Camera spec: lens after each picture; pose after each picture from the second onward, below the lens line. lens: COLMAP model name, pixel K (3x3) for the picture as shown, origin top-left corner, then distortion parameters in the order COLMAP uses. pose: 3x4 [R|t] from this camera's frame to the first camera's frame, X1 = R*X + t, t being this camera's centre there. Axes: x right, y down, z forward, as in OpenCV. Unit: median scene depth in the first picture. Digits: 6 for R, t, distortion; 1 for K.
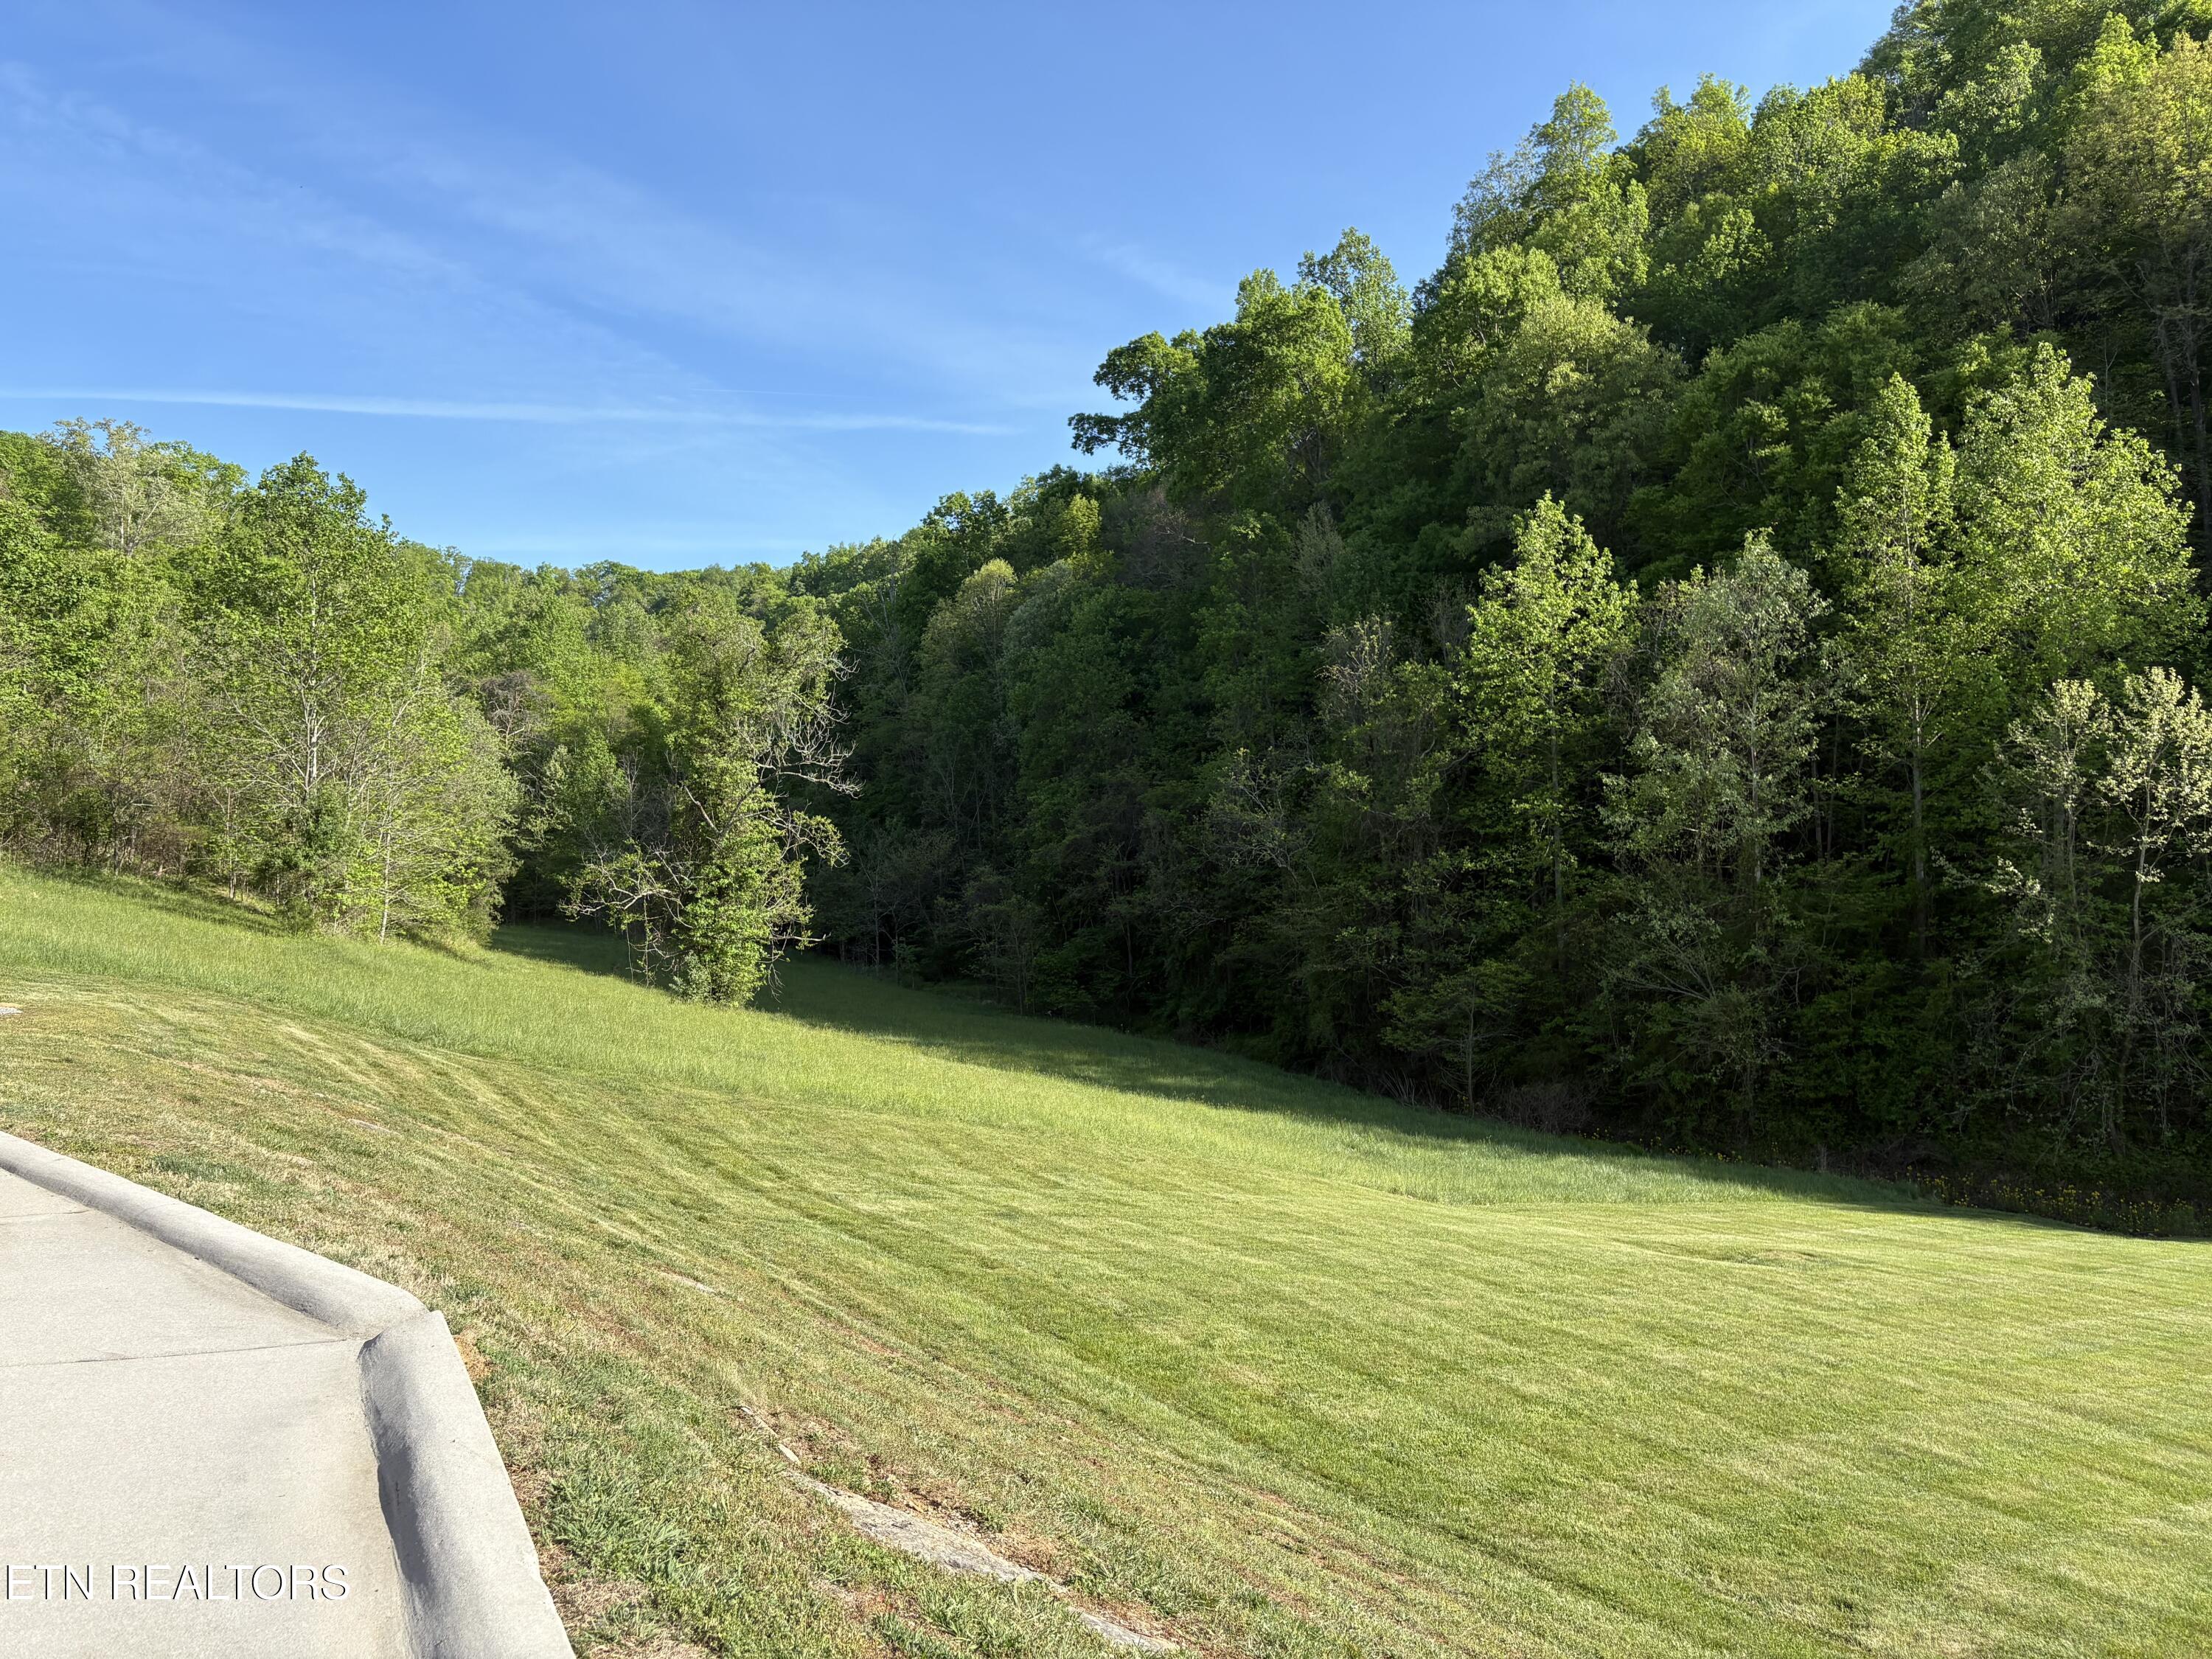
lens RADIAL K [[1679.0, 0, 1110.6], [0, 1679.0, 850.1], [0, 0, 1]] dist [0.045752, -0.039534]
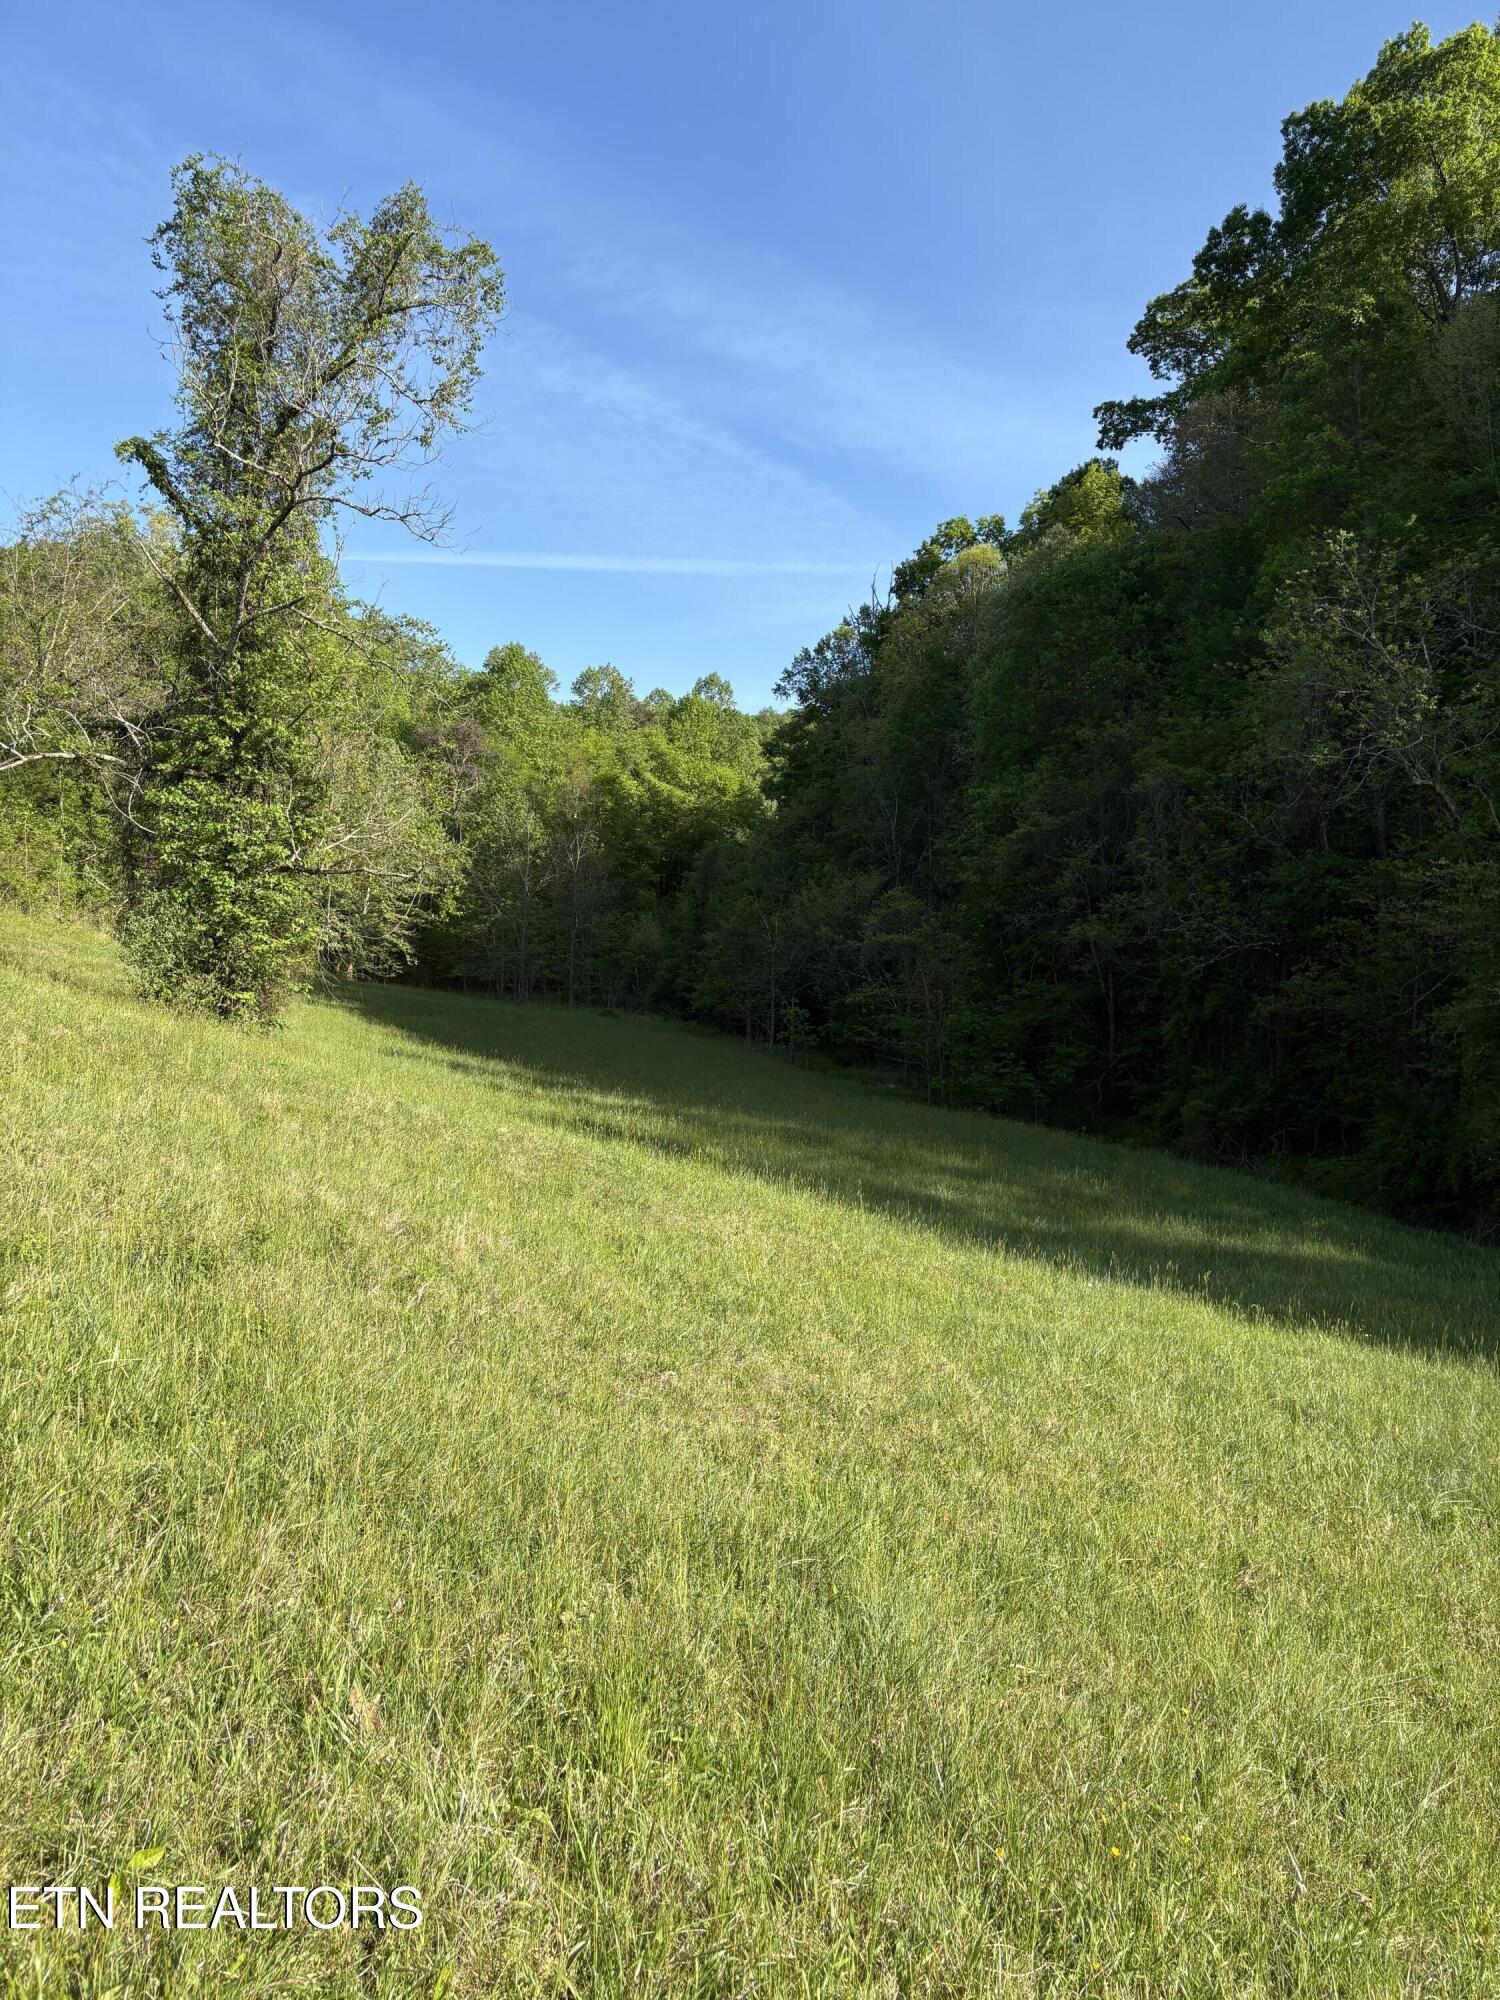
lens RADIAL K [[1518.1, 0, 764.6], [0, 1518.1, 1011.9], [0, 0, 1]] dist [0.045752, -0.039534]
pose [[0.968644, 0.045954, -0.244165, 0.021641], [-0.044399, 0.998943, 0.011871, 0.050268], [0.244453, -0.000658, 0.969661, 0.361265]]
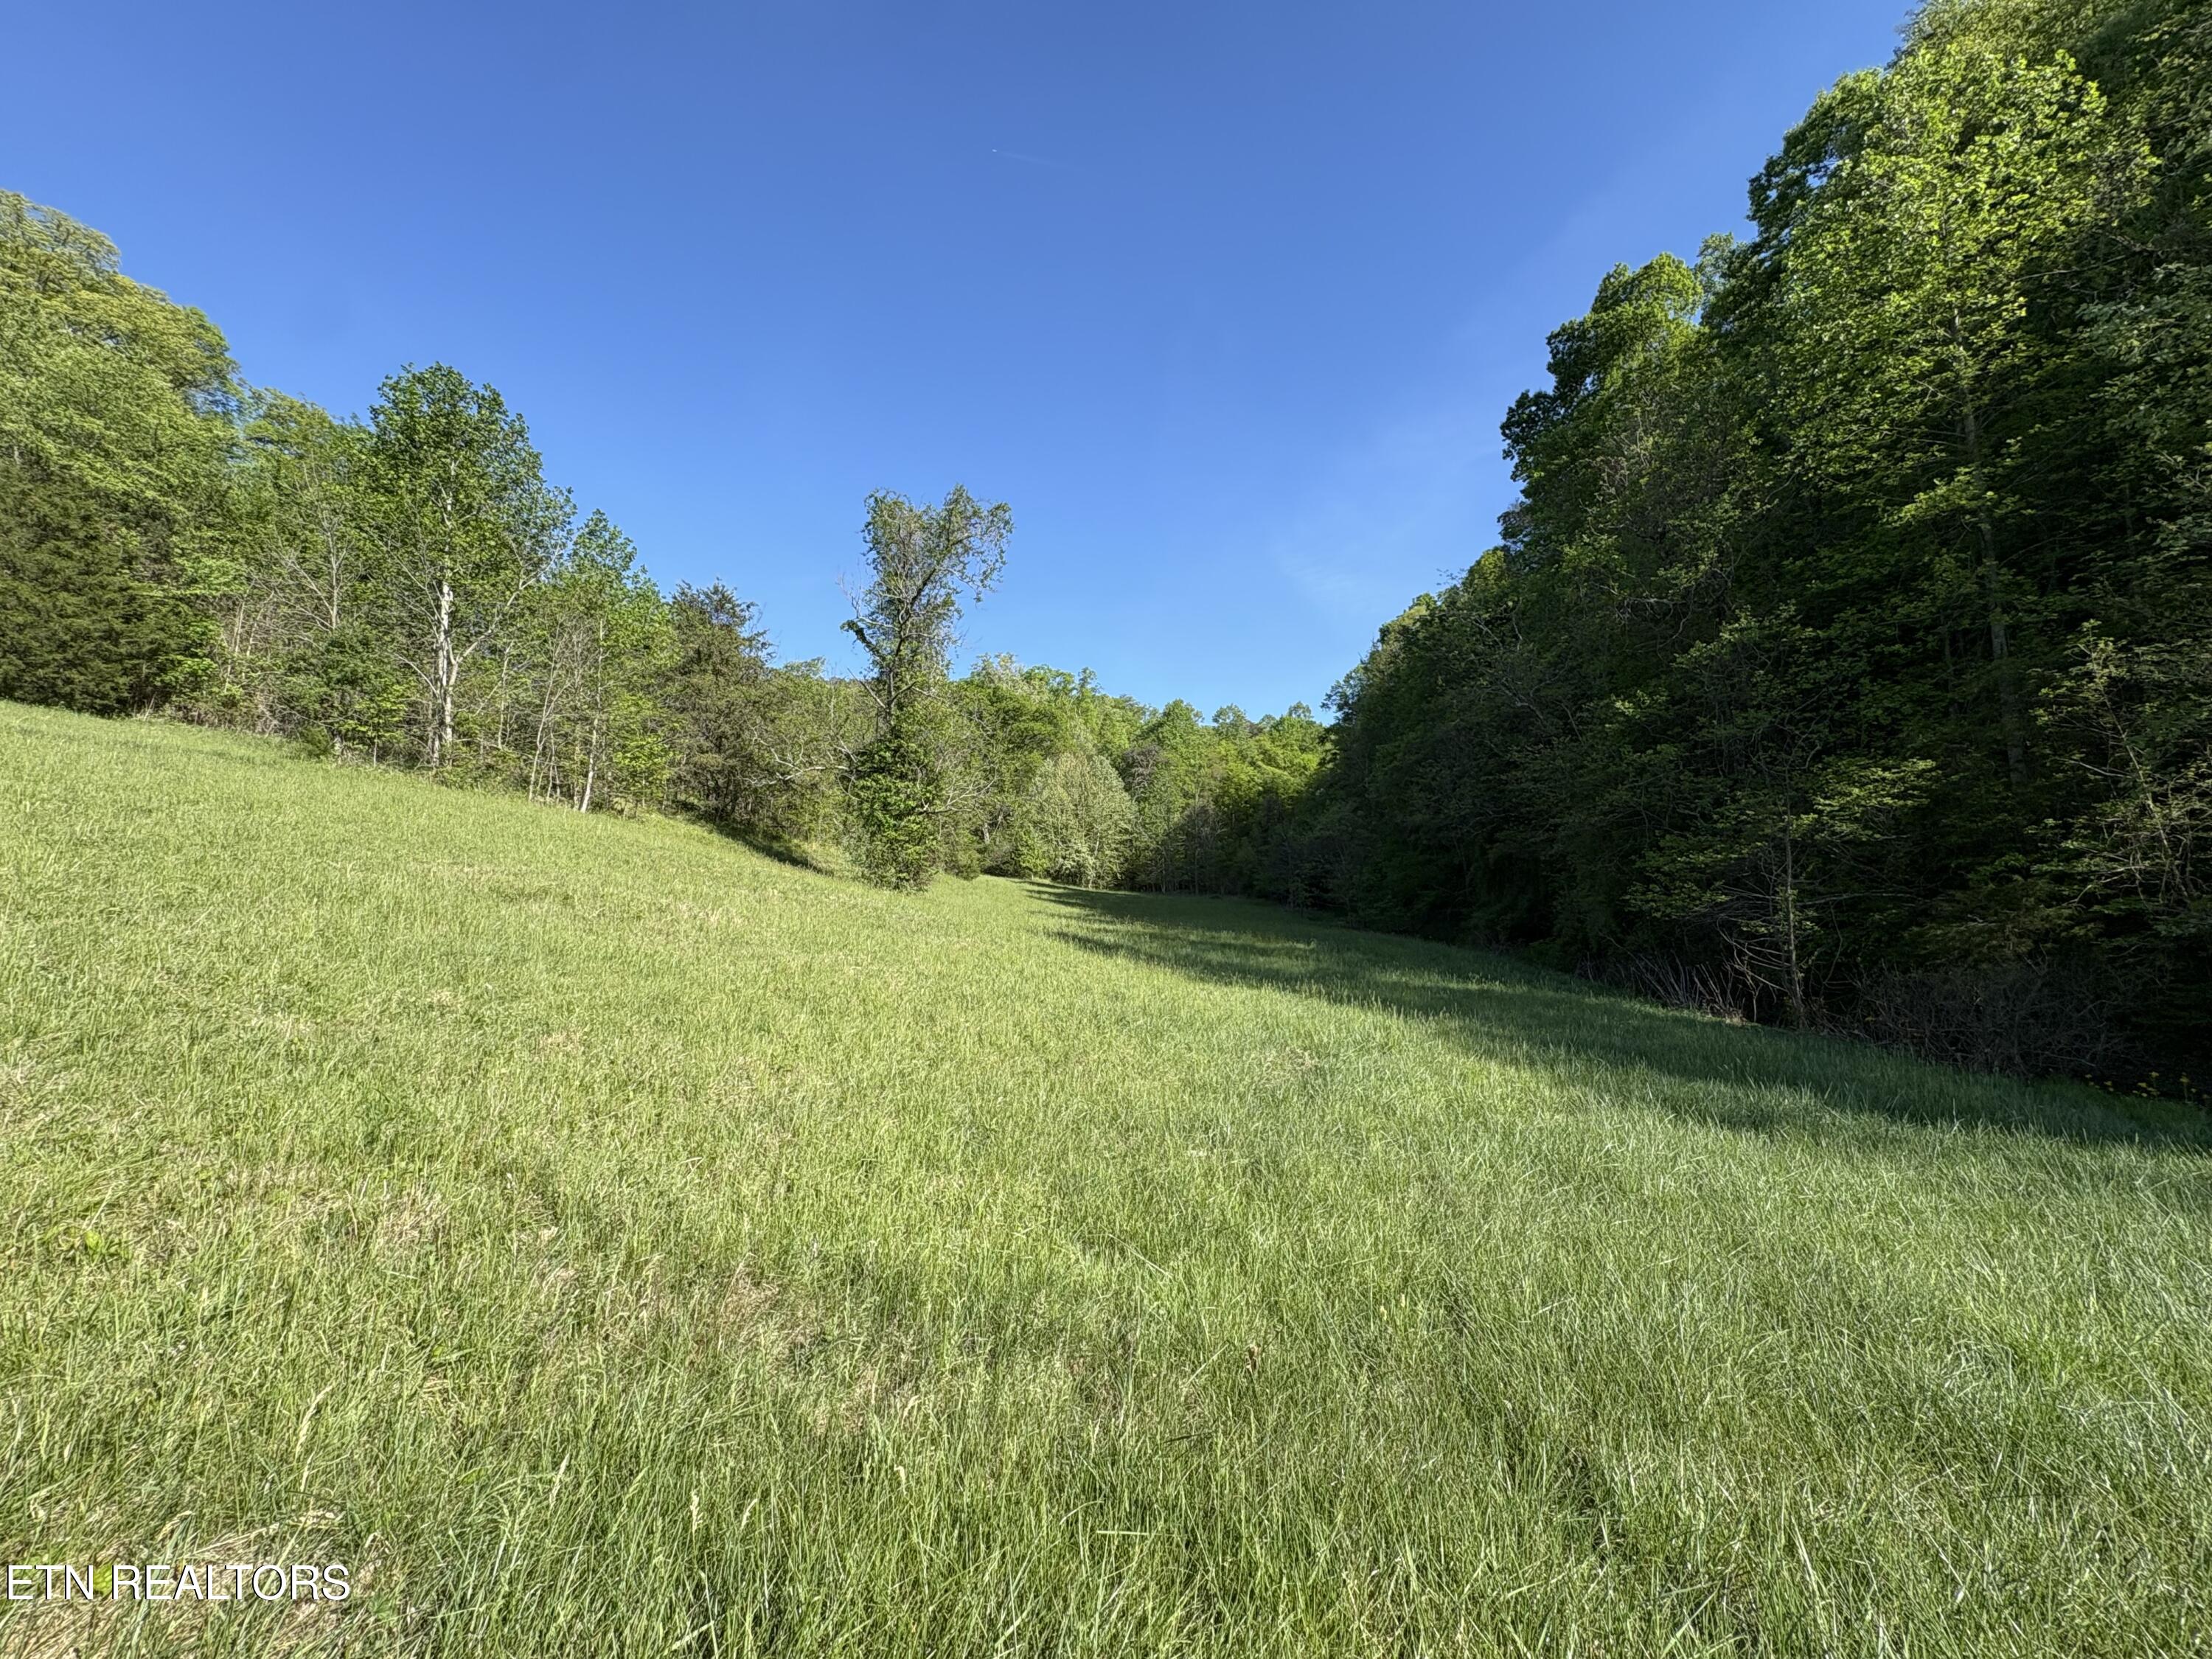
lens RADIAL K [[886.3, 0, 1117.3], [0, 886.3, 830.8], [0, 0, 1]] dist [0.003943, 0.001042]
pose [[0.856651, -0.050819, -0.513387, 0.099304], [0.015284, 0.997200, -0.073209, 0.063241], [0.515670, 0.054868, 0.855029, 0.365156]]
